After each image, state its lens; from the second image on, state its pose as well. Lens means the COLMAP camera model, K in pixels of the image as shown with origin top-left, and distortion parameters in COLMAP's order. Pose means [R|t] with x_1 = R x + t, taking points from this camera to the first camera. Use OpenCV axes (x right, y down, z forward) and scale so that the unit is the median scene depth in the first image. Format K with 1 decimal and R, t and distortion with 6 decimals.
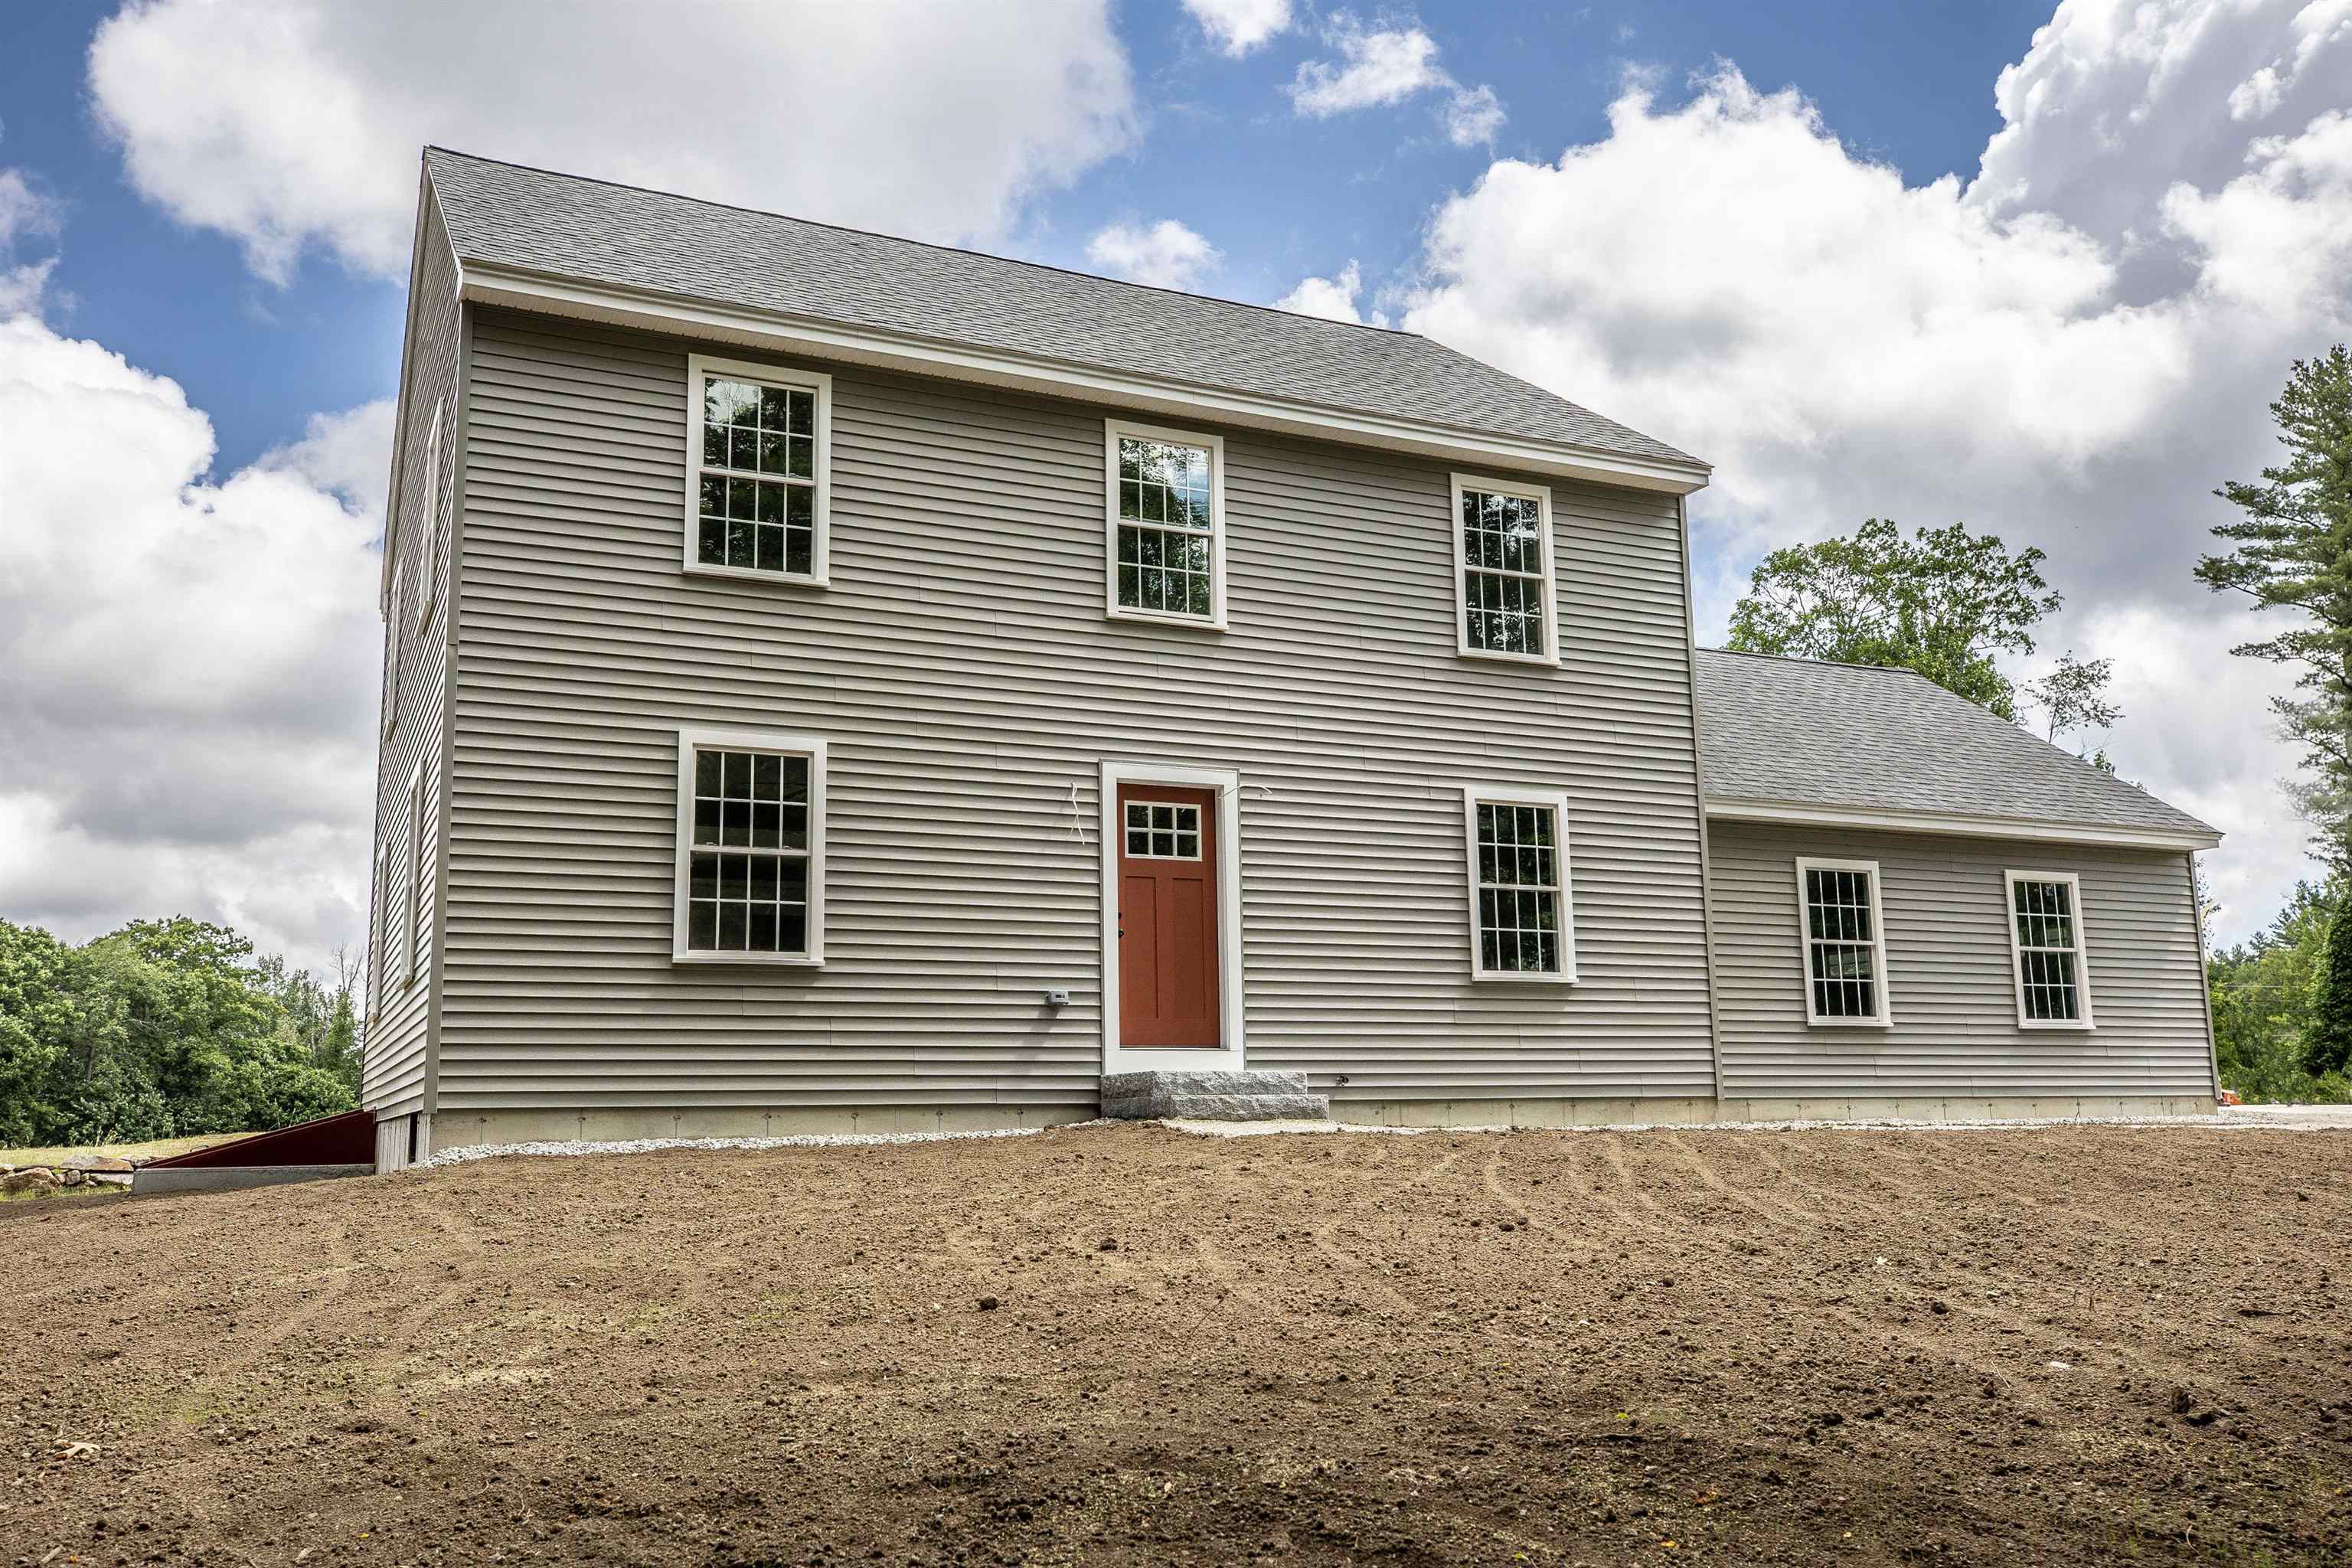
lens RADIAL K [[1907.6, 0, 1180.0], [0, 1907.6, 816.8], [0, 0, 1]] dist [0.009809, 0.006730]
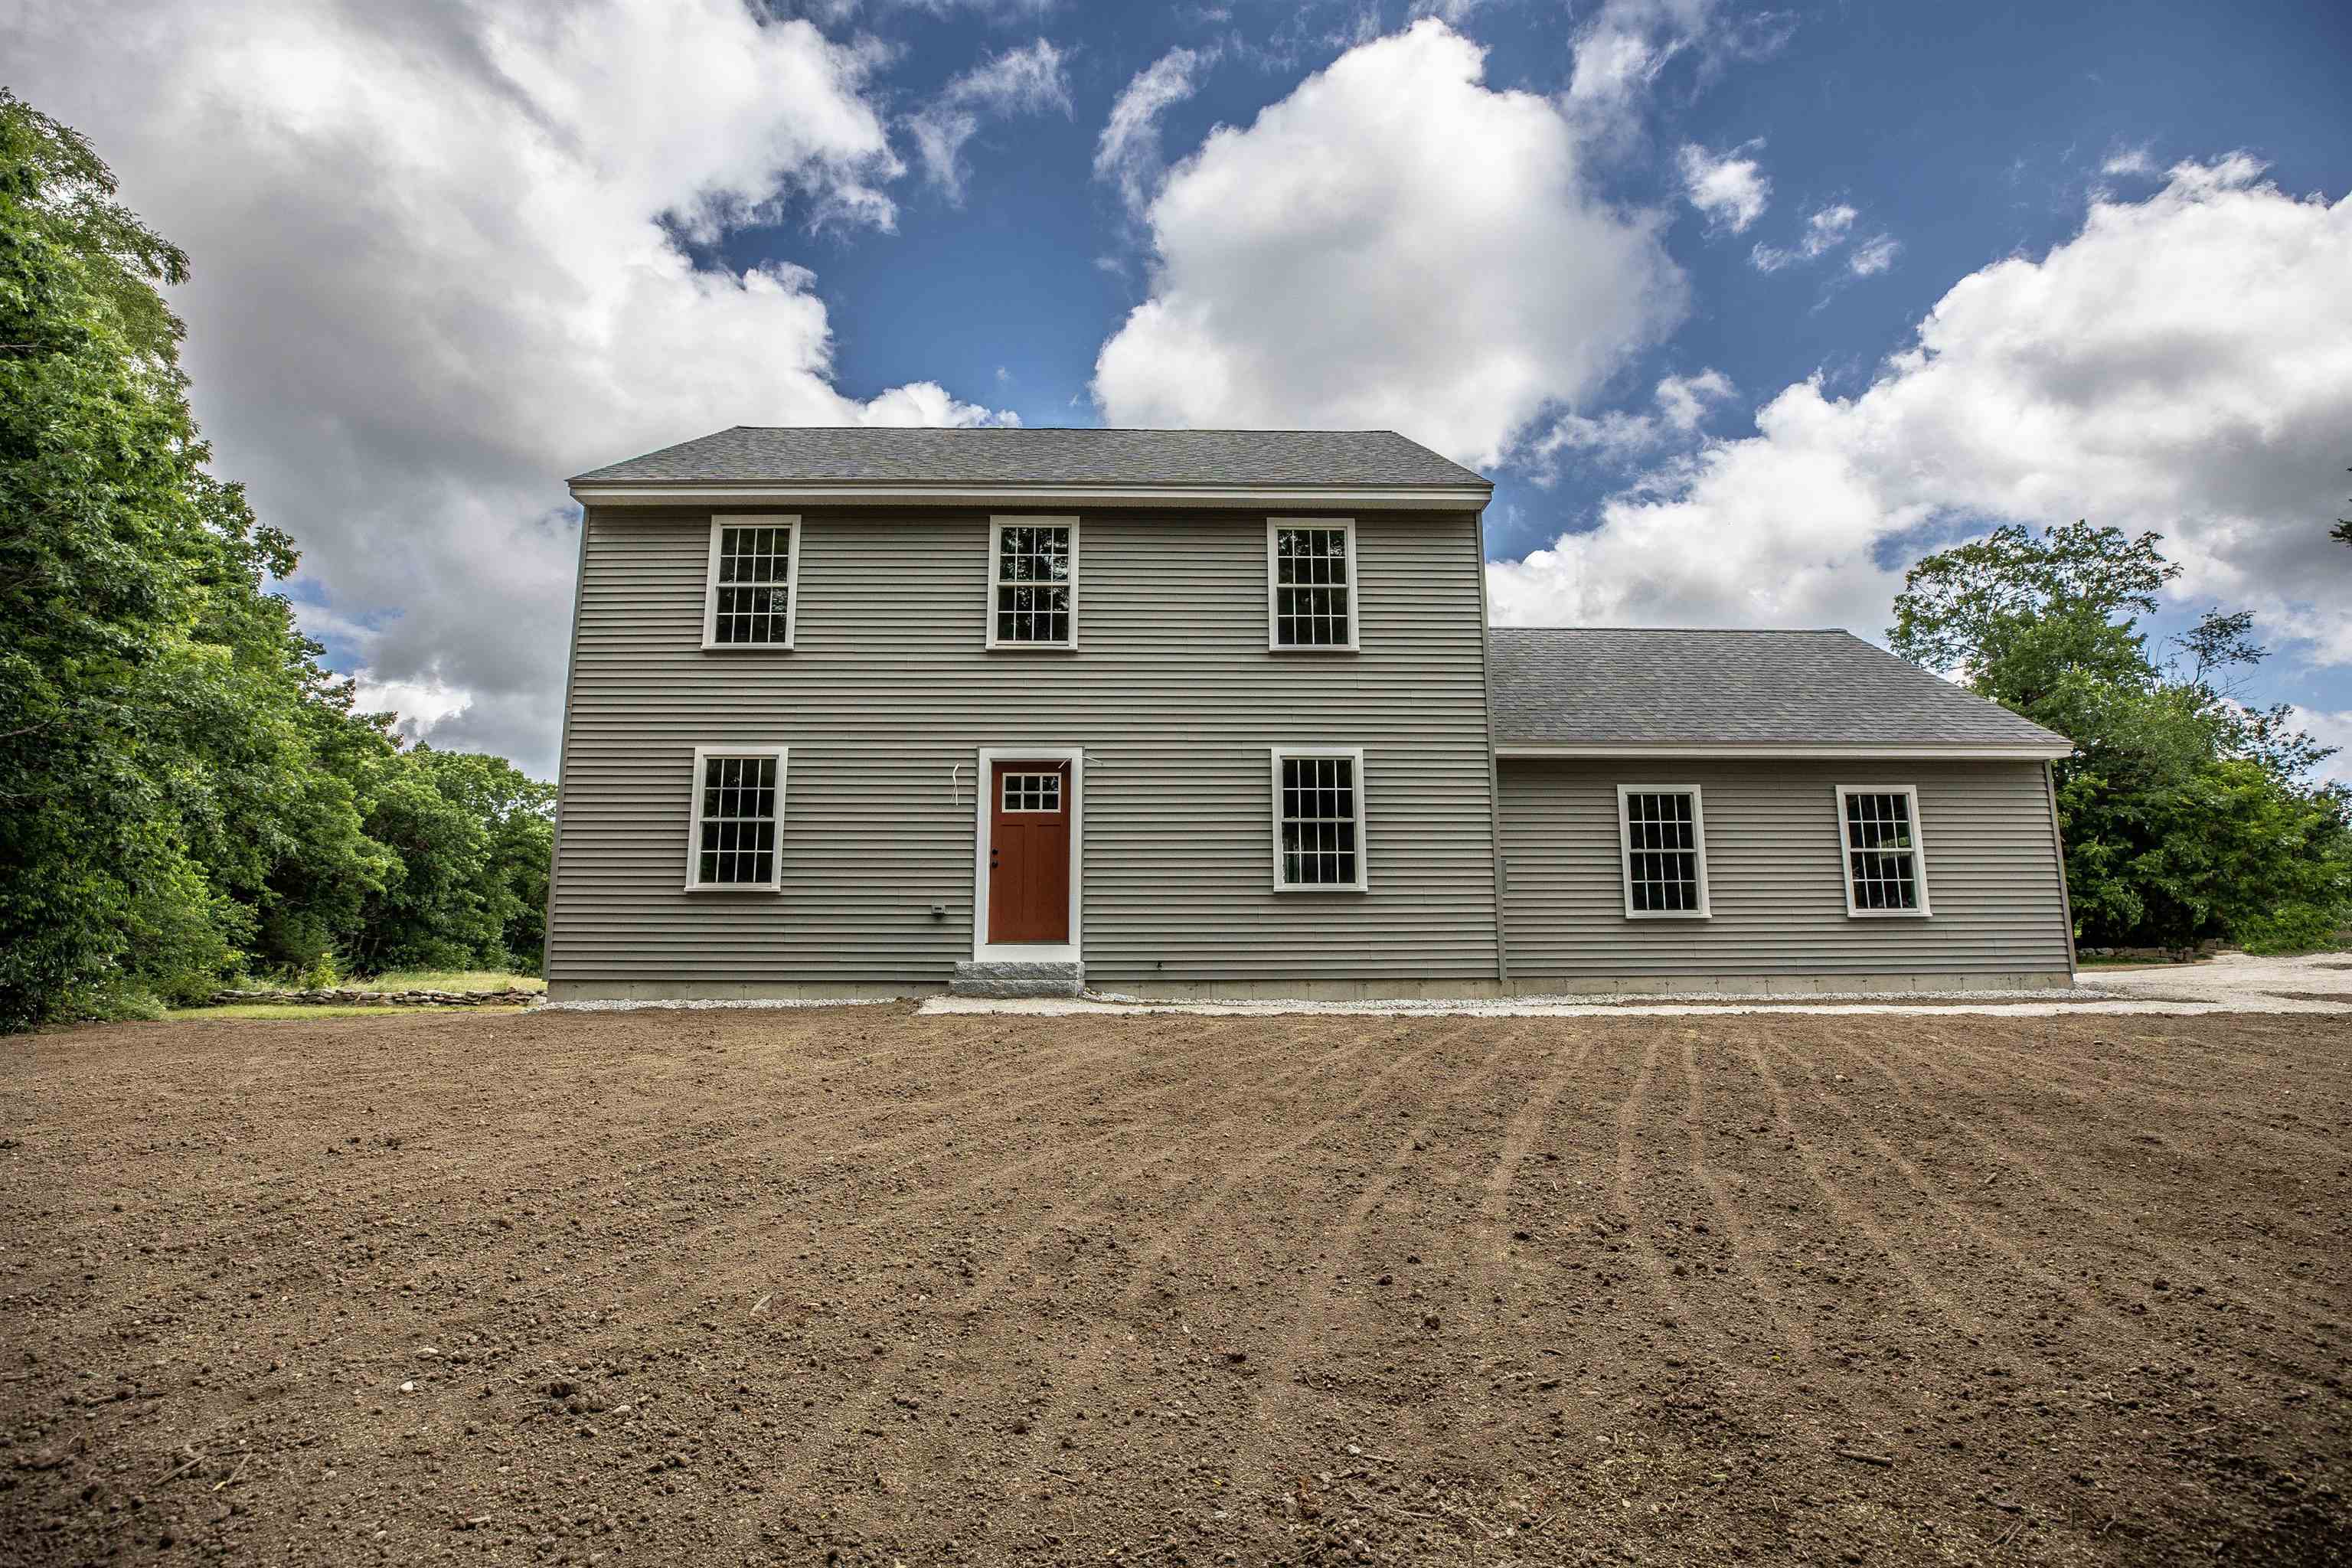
lens RADIAL K [[1064.7, 0, 1178.0], [0, 1064.7, 796.6], [0, 0, 1]] dist [-0.032487, 0.000415]
pose [[0.916109, -0.047780, -0.398073, 0.337476], [0.053444, 0.998566, 0.003137, 0.011324], [0.397352, -0.024148, 0.917348, 0.244916]]
